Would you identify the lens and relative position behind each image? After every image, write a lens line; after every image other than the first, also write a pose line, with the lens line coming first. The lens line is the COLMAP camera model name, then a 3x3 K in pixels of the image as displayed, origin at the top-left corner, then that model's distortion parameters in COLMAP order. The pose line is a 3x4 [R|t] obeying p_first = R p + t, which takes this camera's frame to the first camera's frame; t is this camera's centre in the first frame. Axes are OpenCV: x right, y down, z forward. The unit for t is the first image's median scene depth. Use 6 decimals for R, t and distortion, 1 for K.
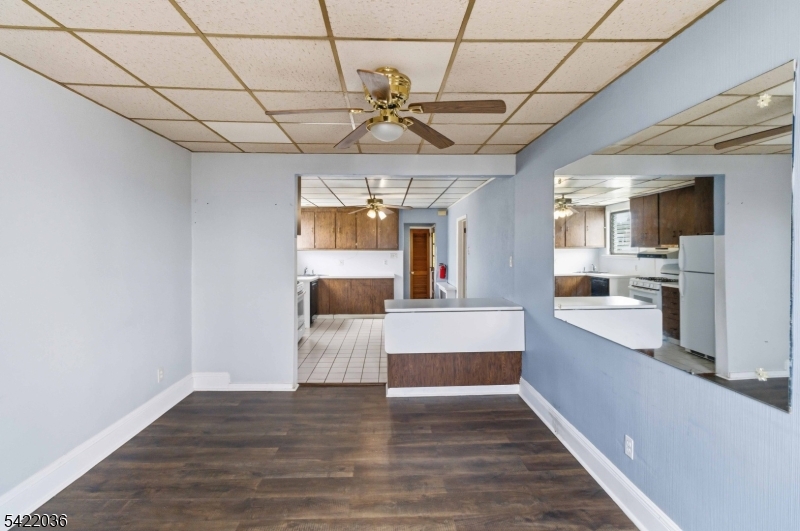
lens RADIAL K [[375.7, 0, 402.5], [0, 375.7, 254.5], [0, 0, 1]] dist [-0.000160, -0.001025]
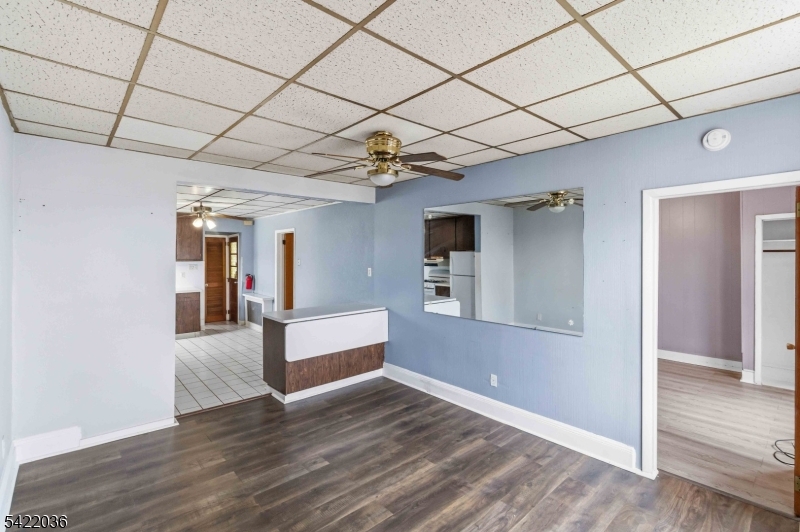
lens RADIAL K [[375.7, 0, 402.5], [0, 375.7, 255.0], [0, 0, 1]] dist [-0.000160, -0.001025]
pose [[0.764066, 0.001663, 0.645136, -0.471903], [0.007345, 0.999909, -0.011276, -0.025120], [-0.645097, 0.013354, 0.763984, -0.026868]]
